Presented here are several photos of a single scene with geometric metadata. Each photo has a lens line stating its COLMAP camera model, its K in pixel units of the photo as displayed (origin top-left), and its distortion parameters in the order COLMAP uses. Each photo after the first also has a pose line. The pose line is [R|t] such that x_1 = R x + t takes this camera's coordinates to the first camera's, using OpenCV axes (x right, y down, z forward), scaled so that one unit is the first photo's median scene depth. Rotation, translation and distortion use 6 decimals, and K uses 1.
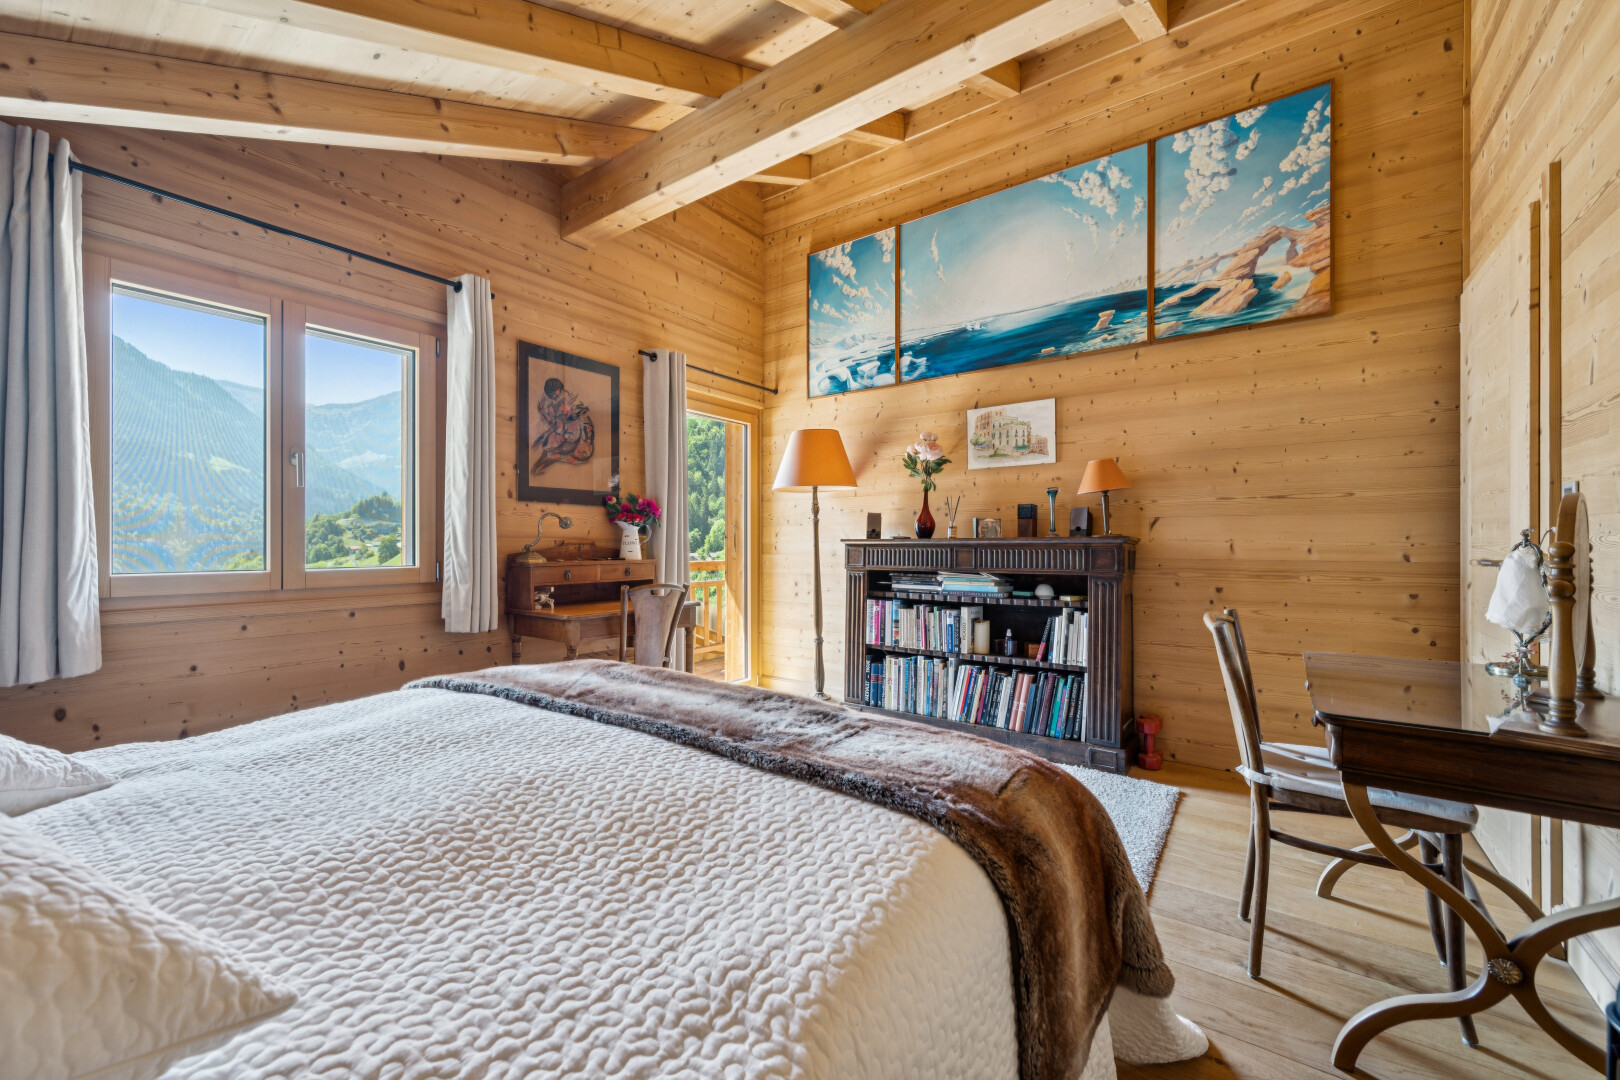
lens RADIAL K [[638.2, 0, 810.0], [0, 638.2, 545.5], [0, 0, 1]] dist [-0.000142, -0.000042]
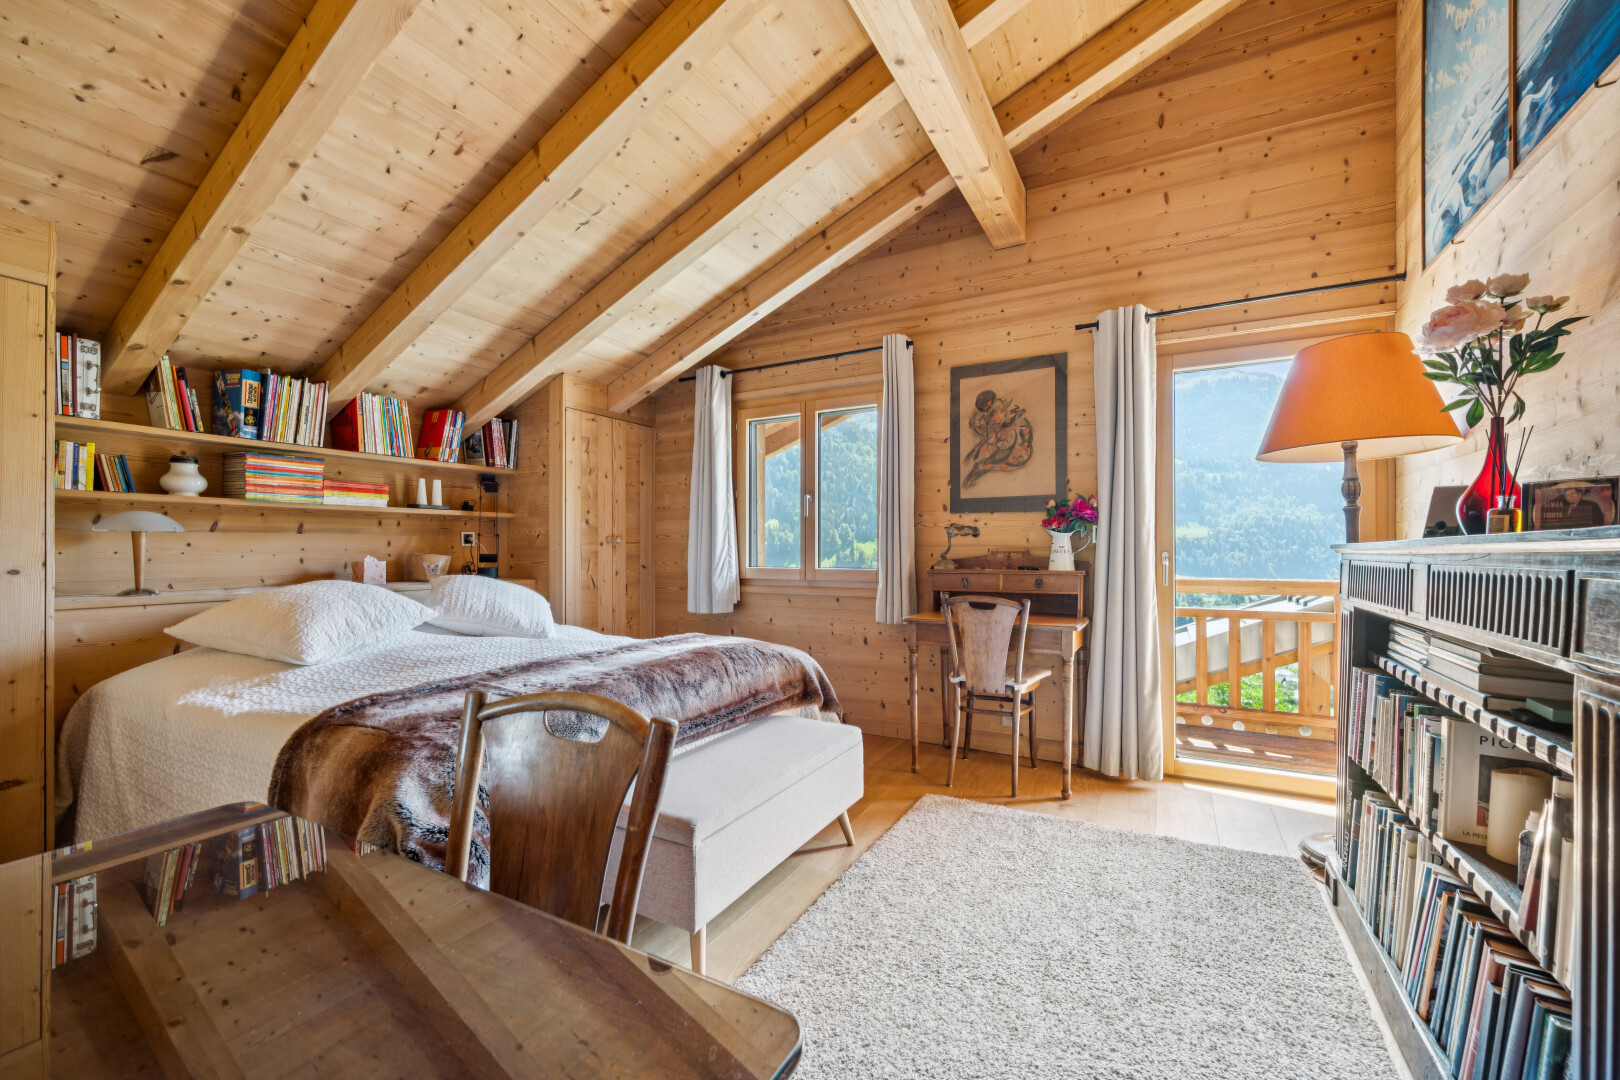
lens RADIAL K [[657.0, 0, 810.6], [0, 657.0, 552.5], [0, 0, 1]] dist [-0.004048, -0.000086]
pose [[0.130676, 0.002500, -0.991422, 0.614603], [-0.001848, 0.999996, 0.002278, -0.003870], [0.991423, 0.001535, 0.130680, 0.586481]]
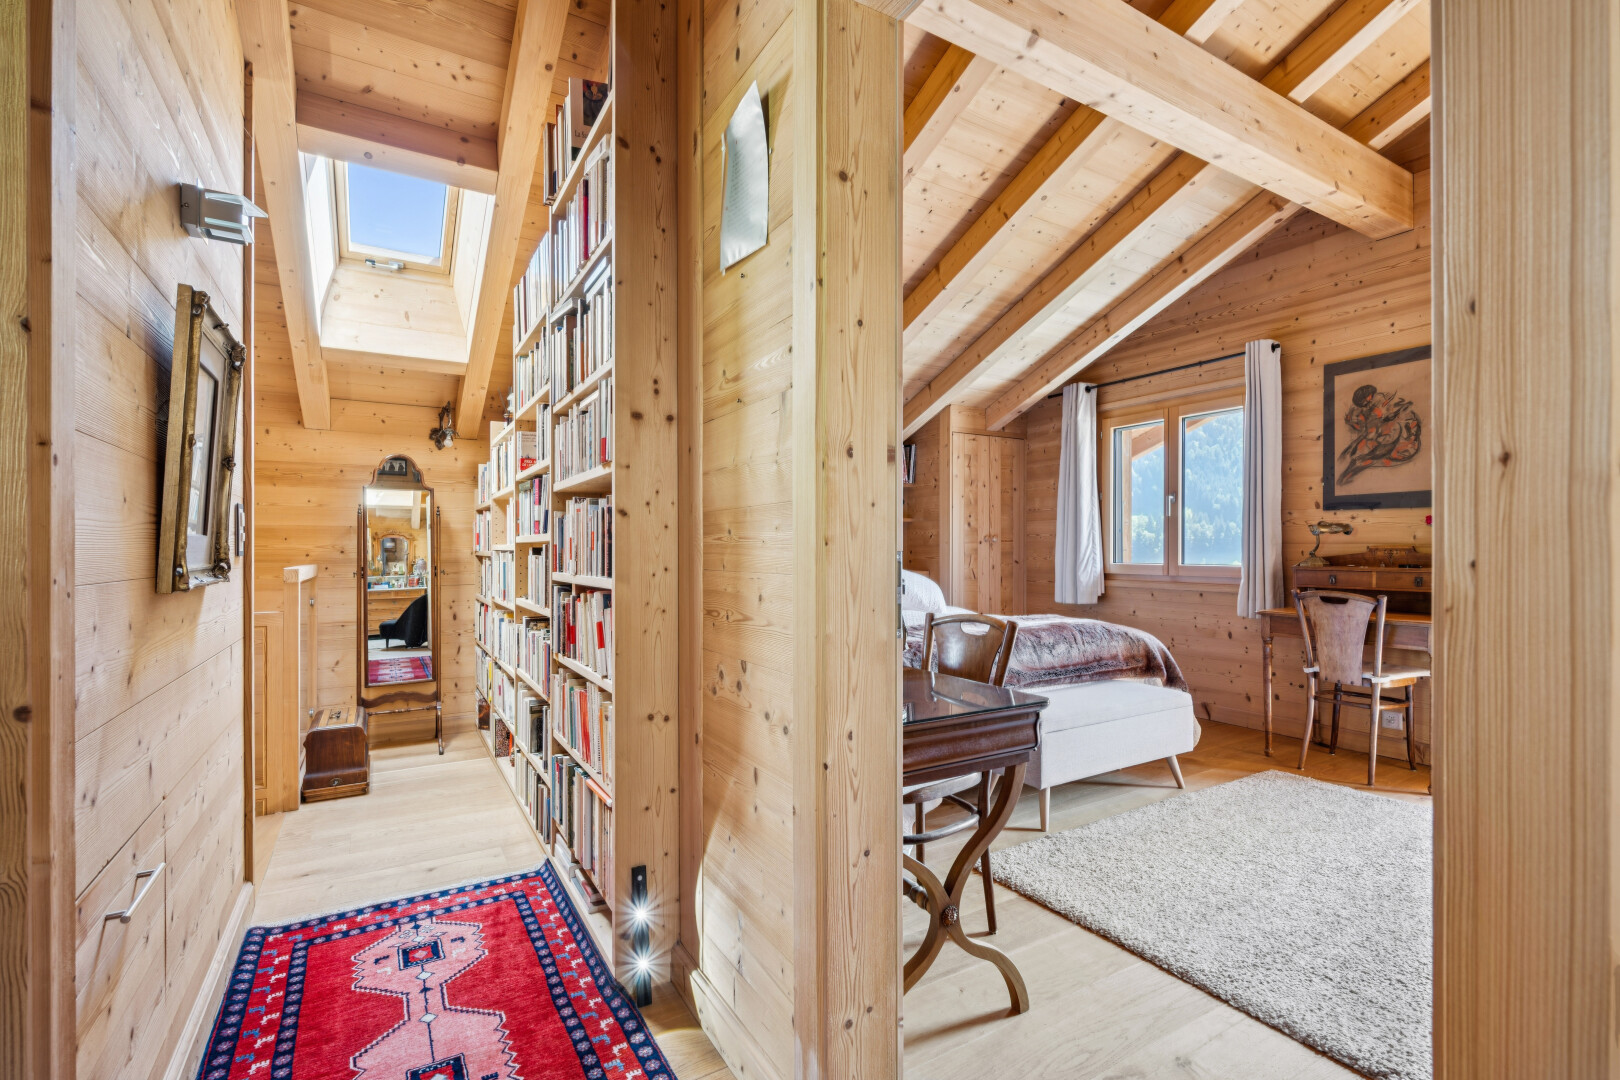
lens RADIAL K [[727.0, 0, 806.9], [0, 727.0, 552.4], [0, 0, 1]] dist [-0.004122, -0.001147]
pose [[-0.396268, 0.007450, -0.918105, 1.010167], [-0.000698, 0.999964, 0.008415, -0.007328], [0.918134, 0.003975, -0.396249, 0.649358]]
